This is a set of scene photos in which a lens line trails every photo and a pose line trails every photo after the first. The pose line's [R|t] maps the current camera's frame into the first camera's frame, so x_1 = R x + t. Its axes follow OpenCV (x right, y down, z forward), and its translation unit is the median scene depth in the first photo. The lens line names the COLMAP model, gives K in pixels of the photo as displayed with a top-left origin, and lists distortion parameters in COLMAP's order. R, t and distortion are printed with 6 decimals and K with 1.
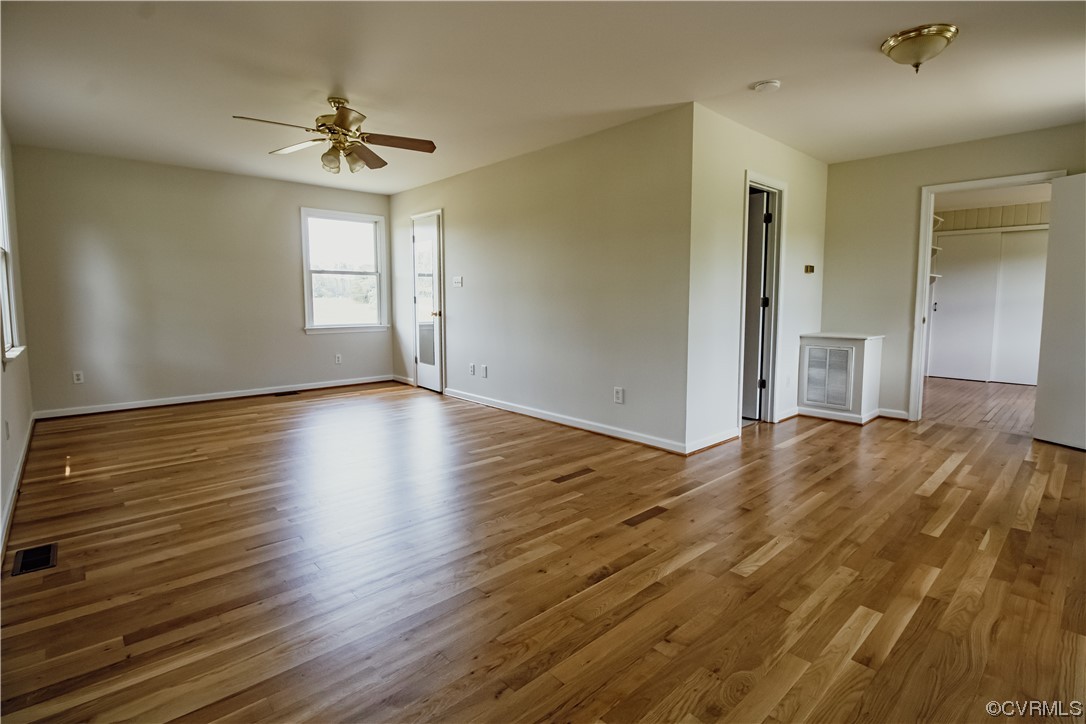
lens RADIAL K [[511.7, 0, 559.9], [0, 511.7, 345.0], [0, 0, 1]] dist [0.005037, -0.017553]
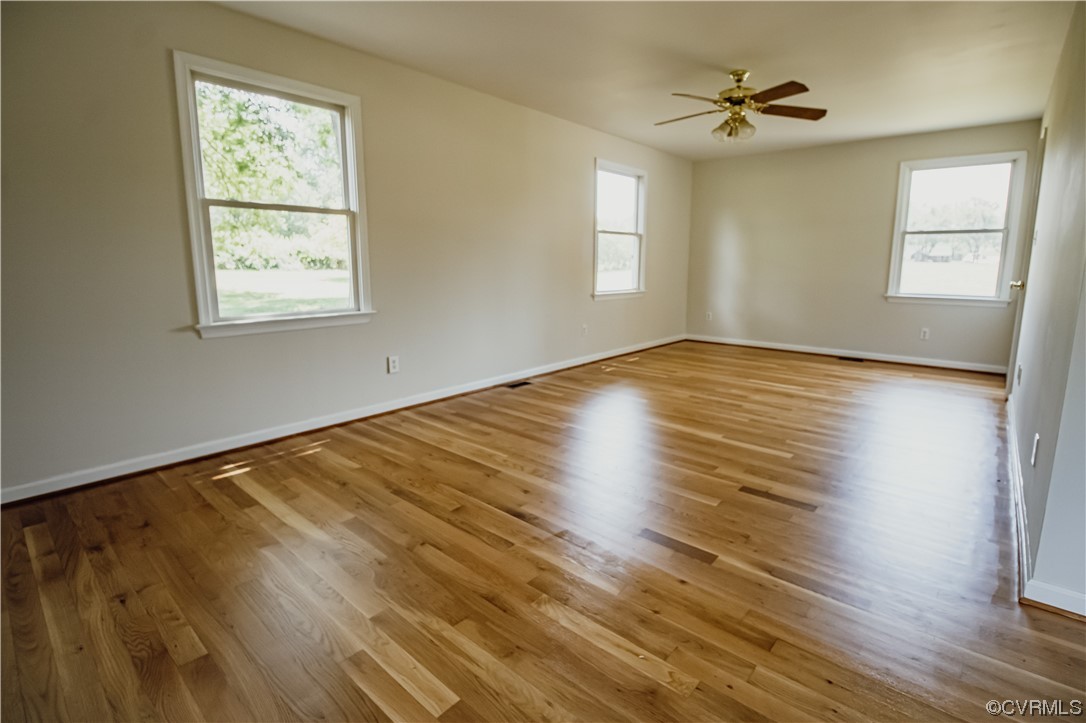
lens RADIAL K [[511.7, 0, 559.9], [0, 511.7, 344.5], [0, 0, 1]] dist [0.005037, -0.017553]
pose [[0.115831, 0.157241, -0.980744, 0.713913], [-0.093252, 0.984750, 0.146870, -0.049287], [0.988882, 0.074444, 0.128728, 0.592275]]
